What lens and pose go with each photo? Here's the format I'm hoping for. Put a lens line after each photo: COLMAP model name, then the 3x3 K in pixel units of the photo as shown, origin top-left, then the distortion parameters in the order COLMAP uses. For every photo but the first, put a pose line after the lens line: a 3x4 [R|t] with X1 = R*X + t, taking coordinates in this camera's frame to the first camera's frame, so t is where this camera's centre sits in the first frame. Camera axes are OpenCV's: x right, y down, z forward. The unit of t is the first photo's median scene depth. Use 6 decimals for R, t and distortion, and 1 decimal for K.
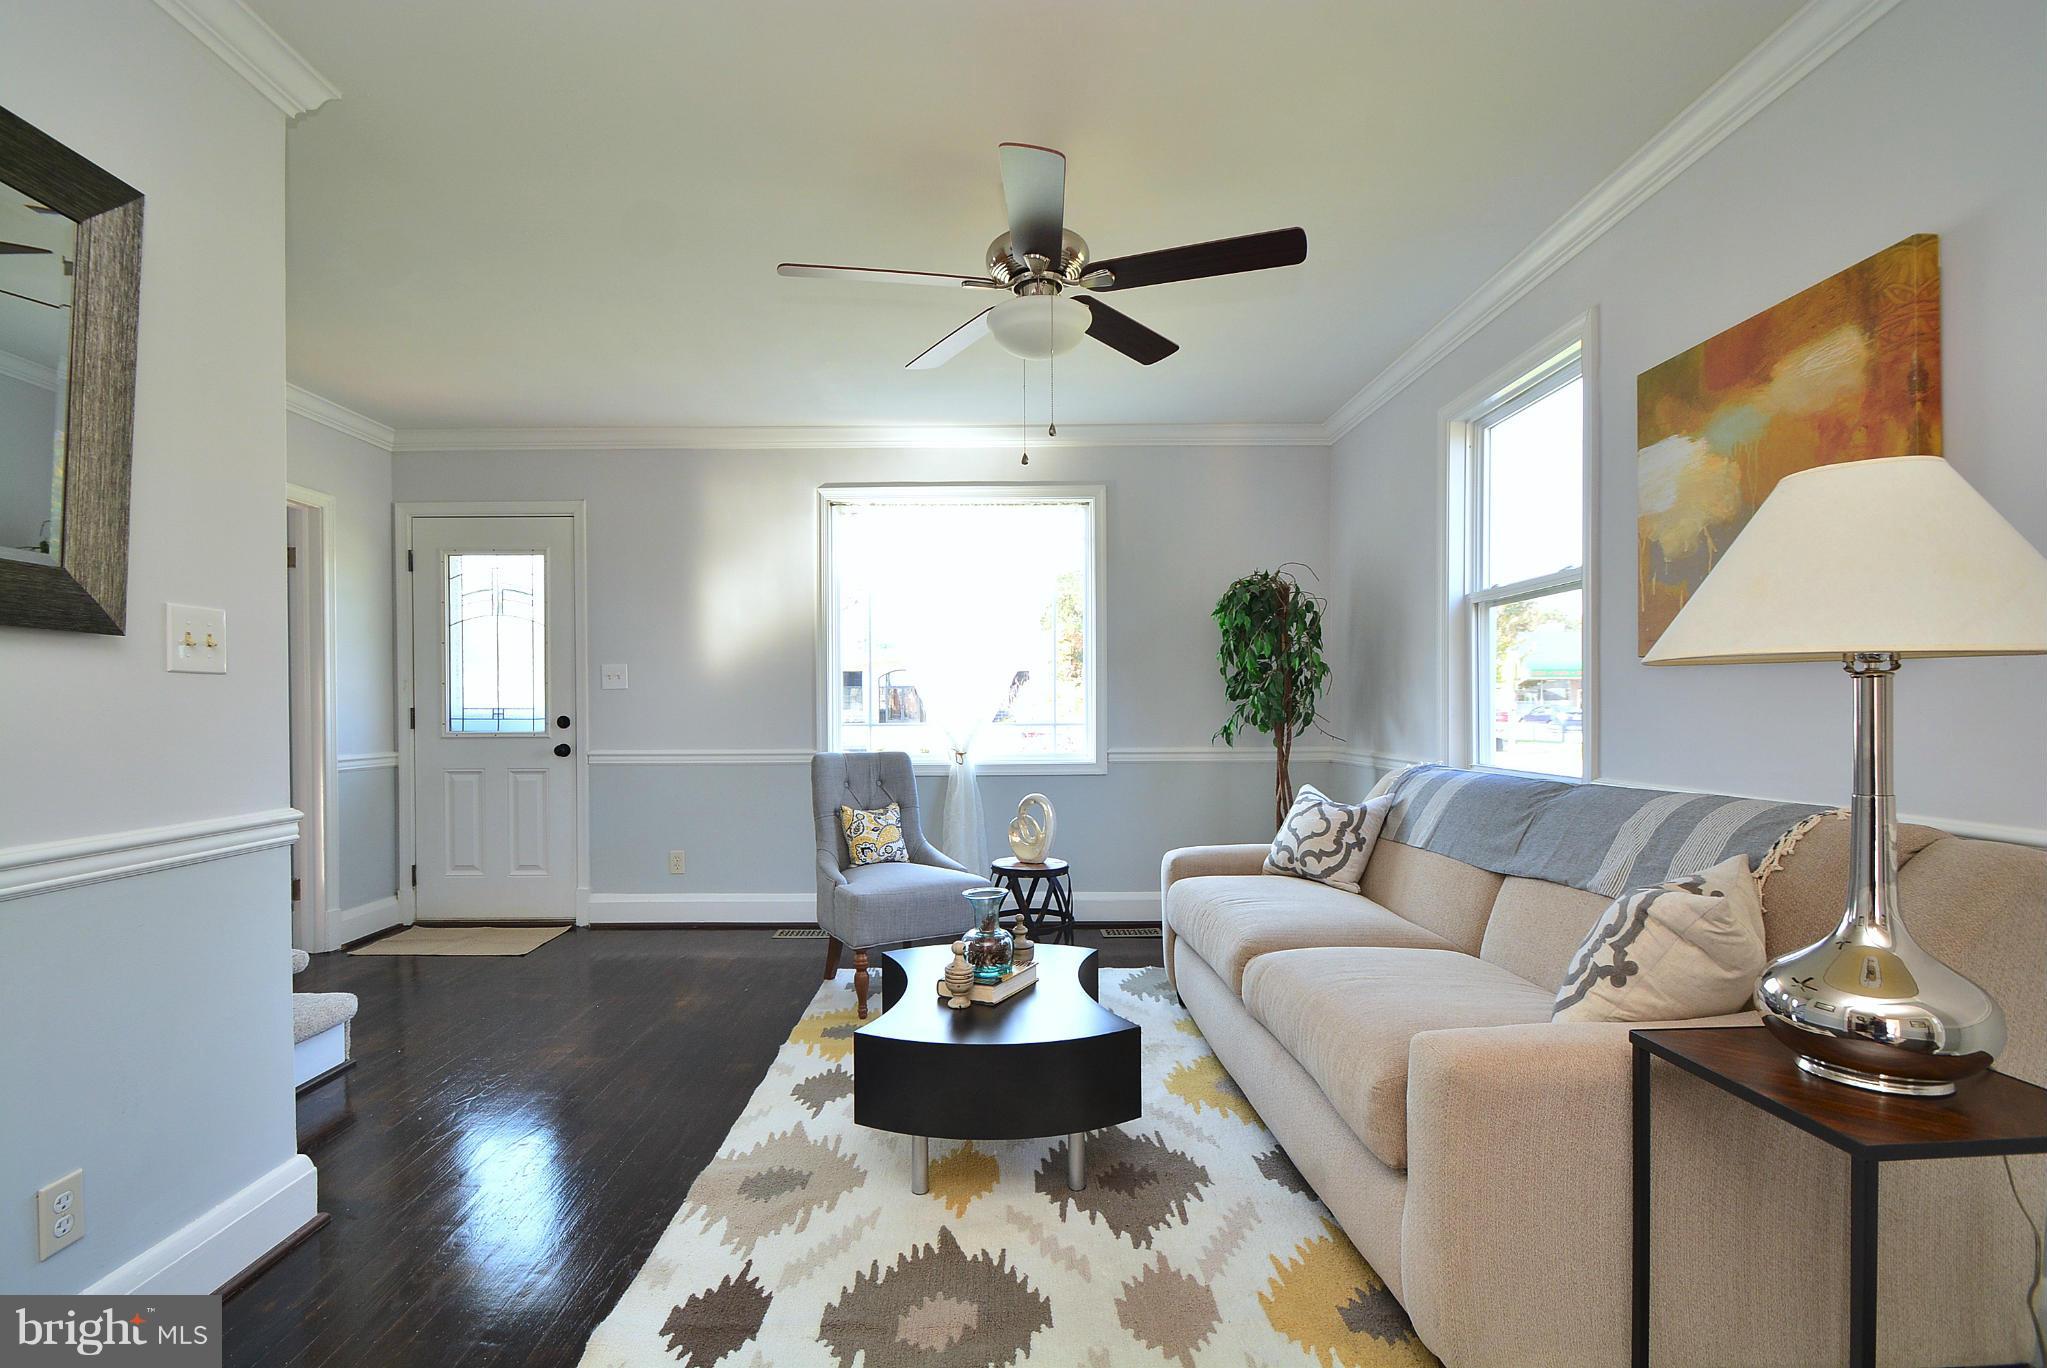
lens RADIAL K [[893.6, 0, 990.1], [0, 893.6, 712.6], [0, 0, 1]] dist [0.010658, -0.014181]
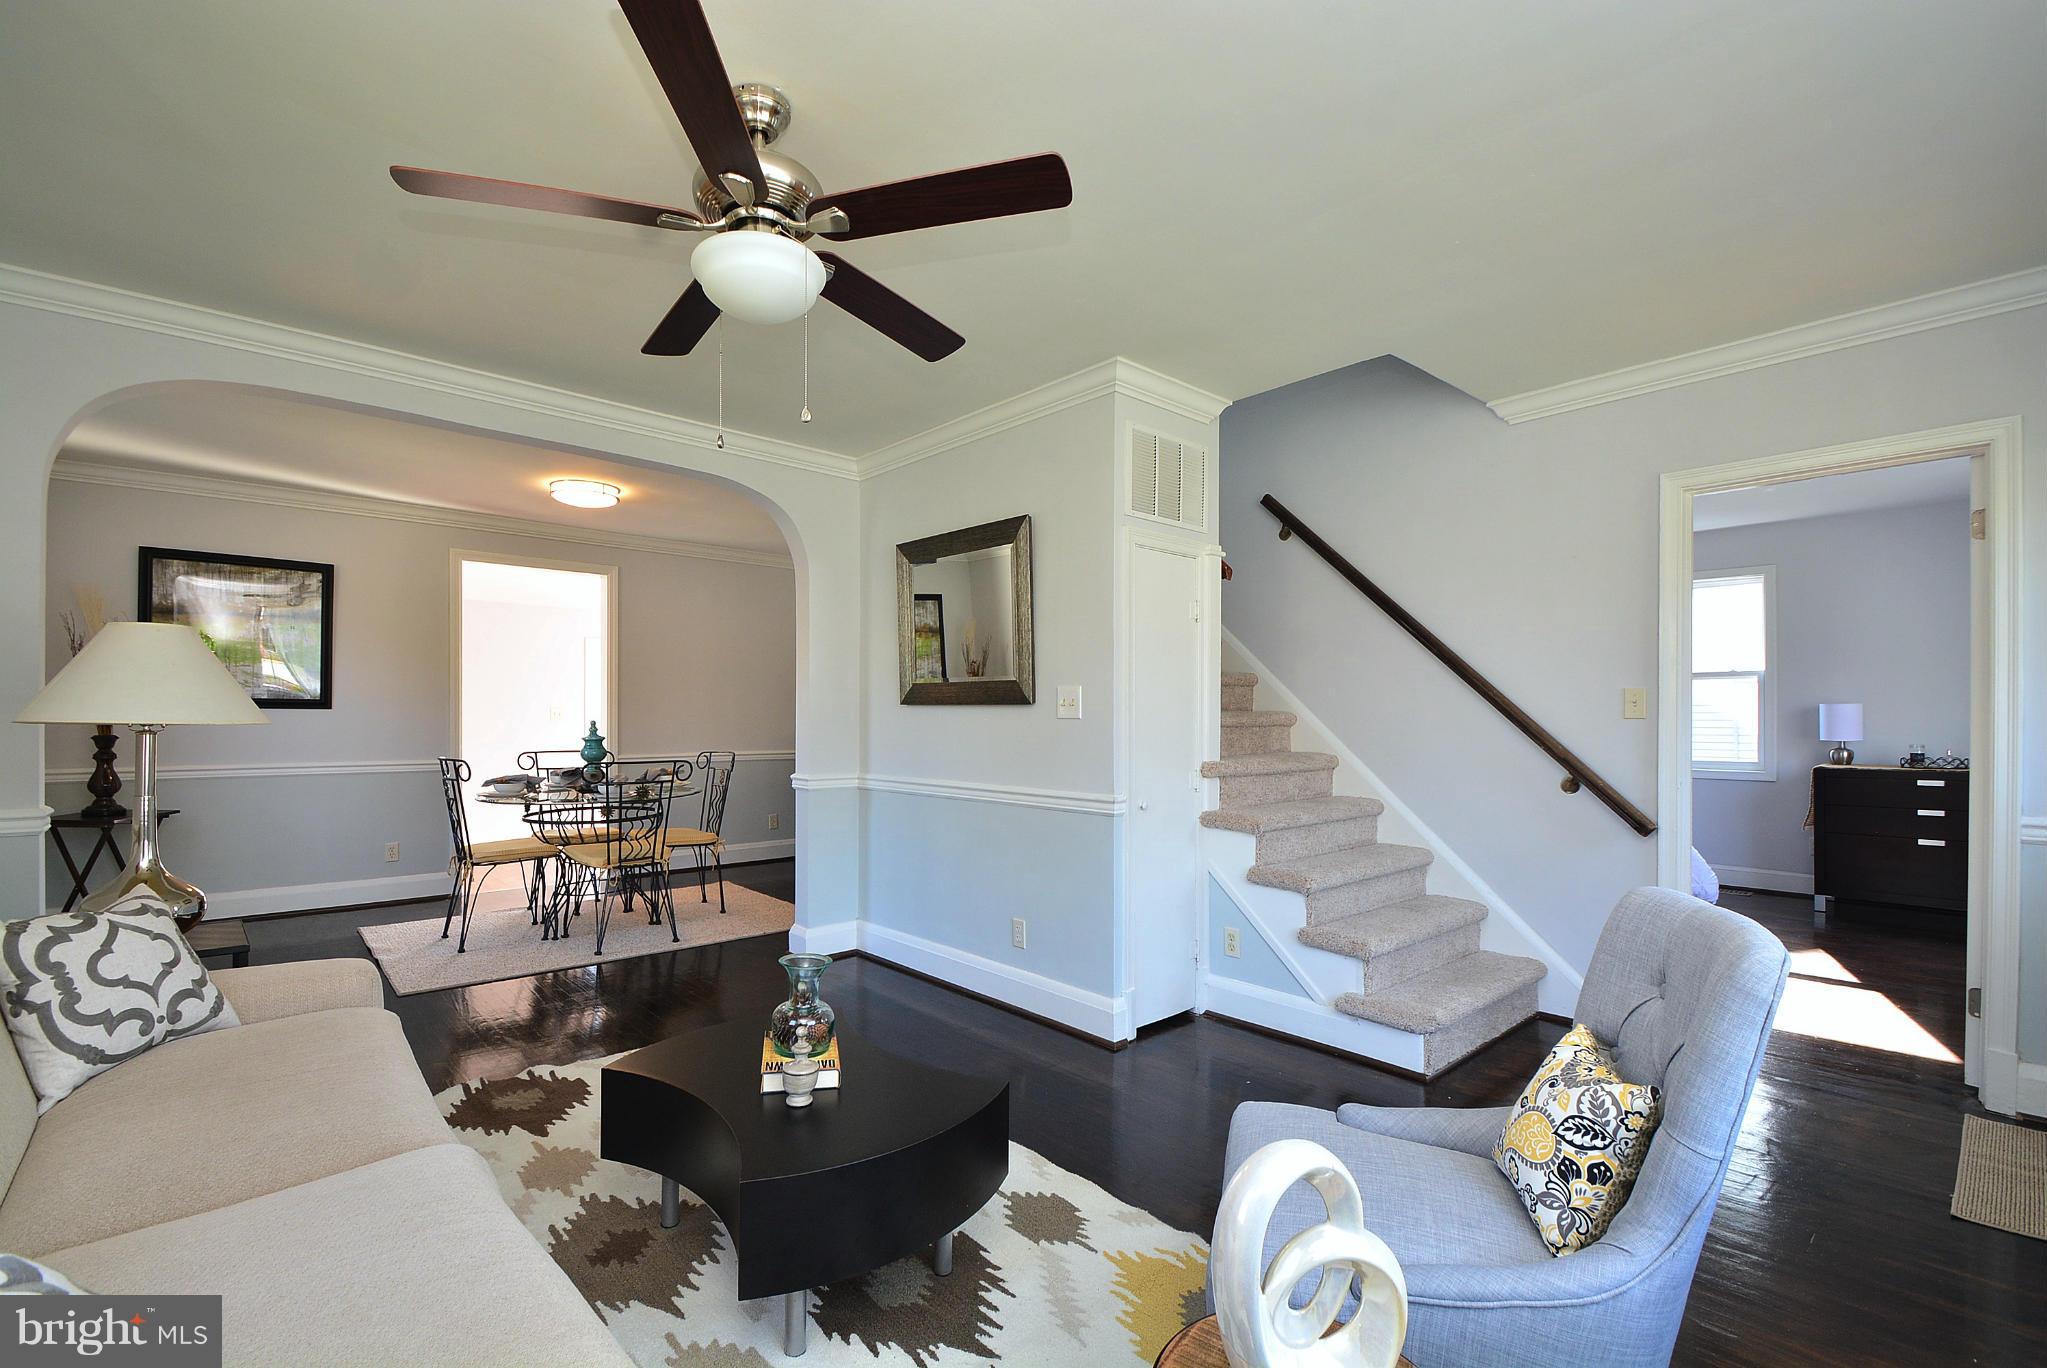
lens RADIAL K [[893.6, 0, 990.1], [0, 893.6, 712.6], [0, 0, 1]] dist [0.010658, -0.014181]
pose [[-0.750710, -0.003489, -0.660622, 0.460155], [-0.004336, 0.999991, -0.000354, -0.045069], [0.660617, 0.002599, -0.750718, 1.853904]]
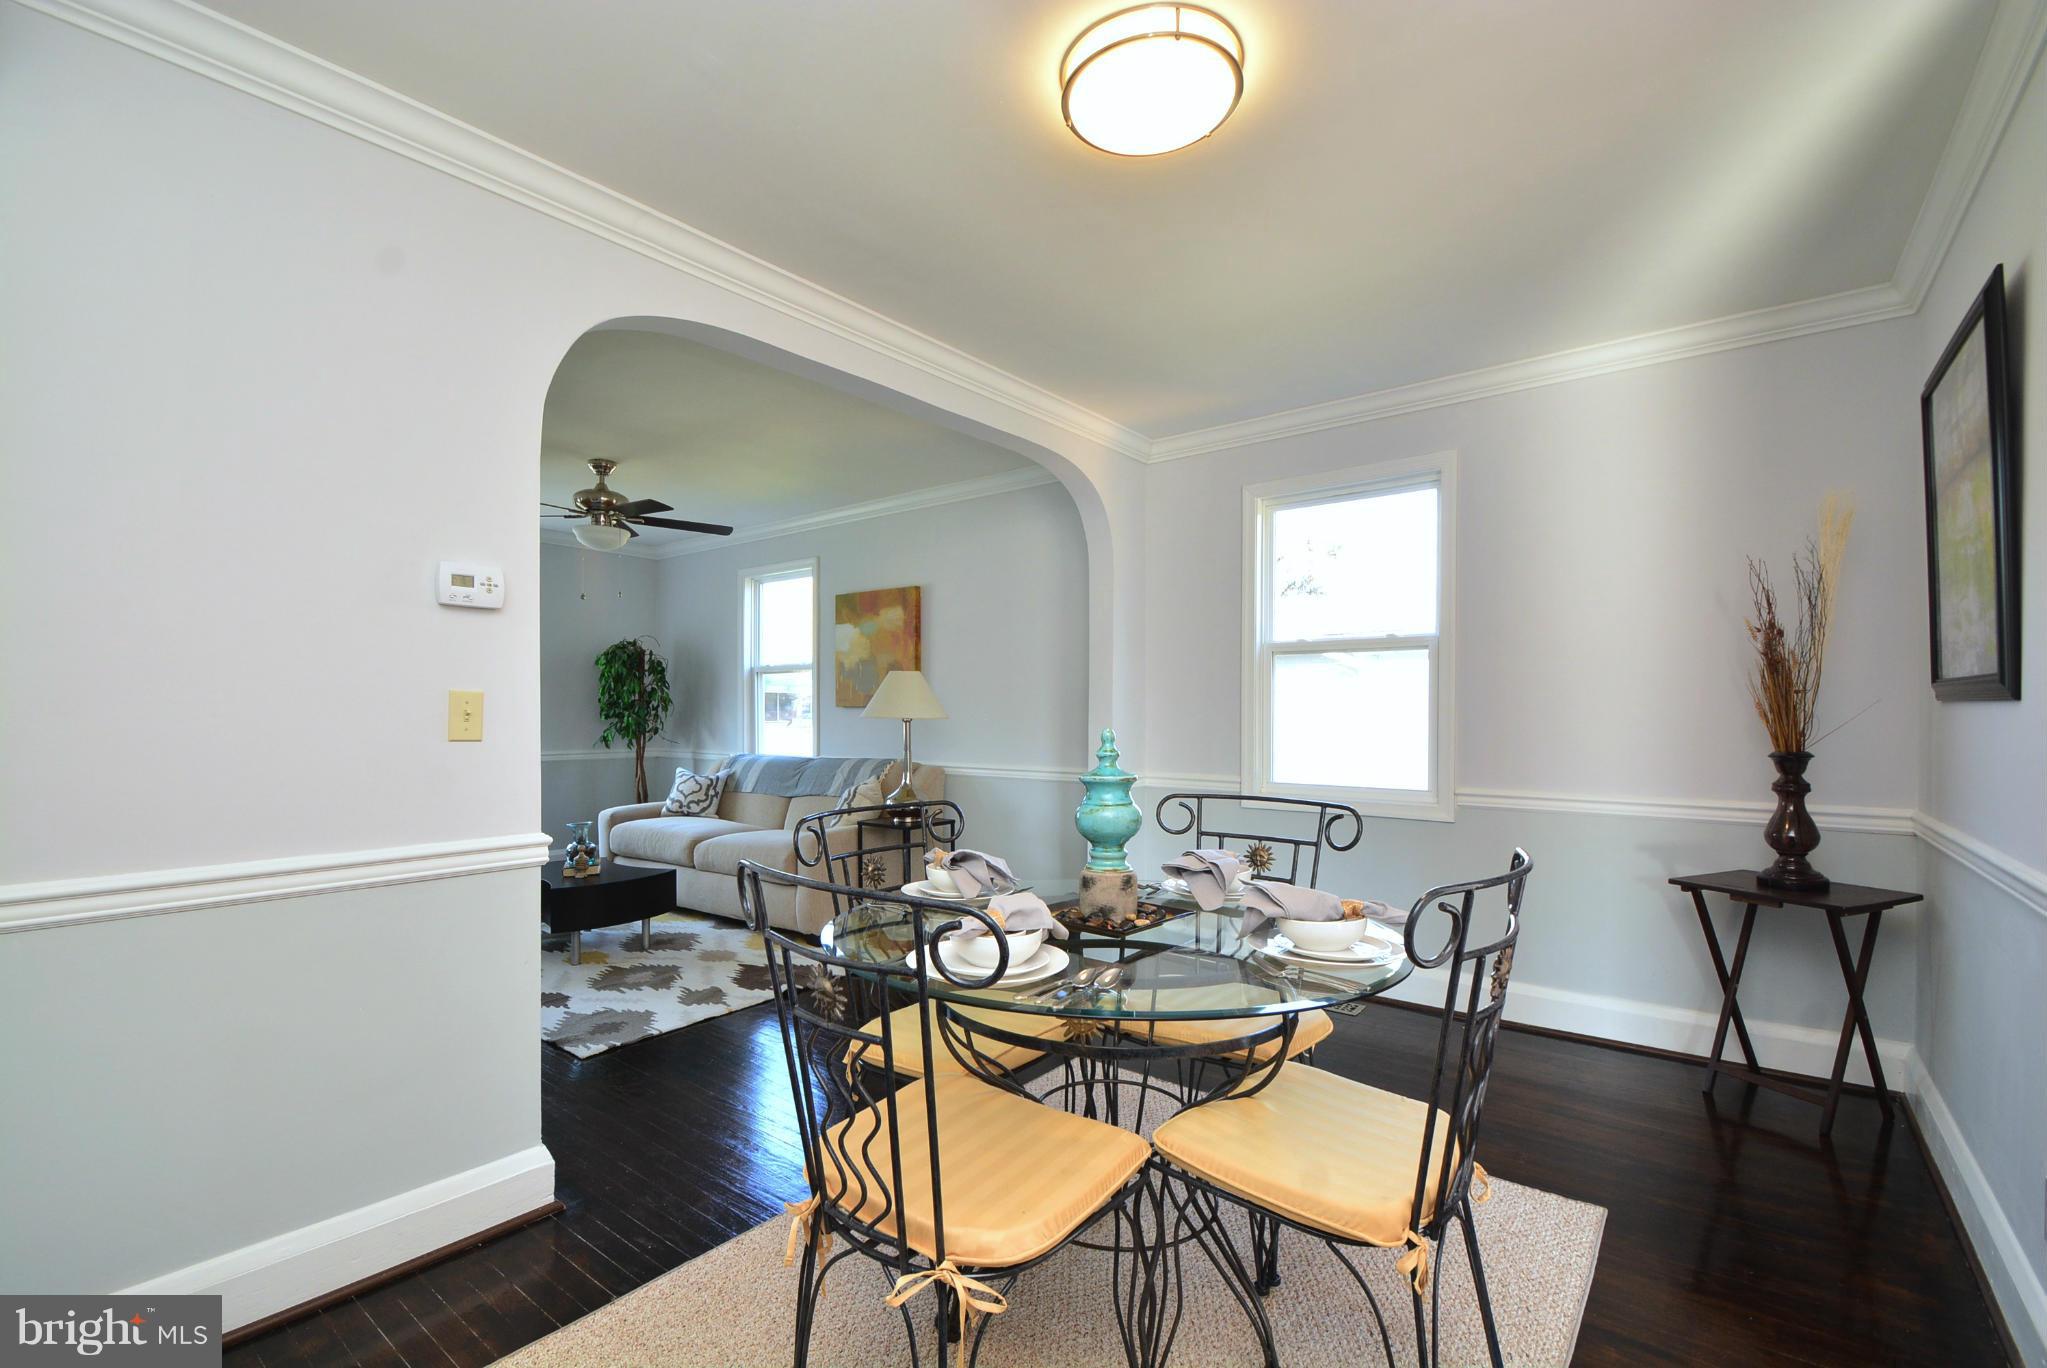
lens RADIAL K [[893.6, 0, 990.1], [0, 893.6, 712.6], [0, 0, 1]] dist [0.010658, -0.014181]
pose [[0.627973, 0.004399, 0.778222, -1.002724], [-0.000322, 0.999985, -0.005393, -0.032559], [-0.778235, 0.003136, 0.627966, -0.958300]]
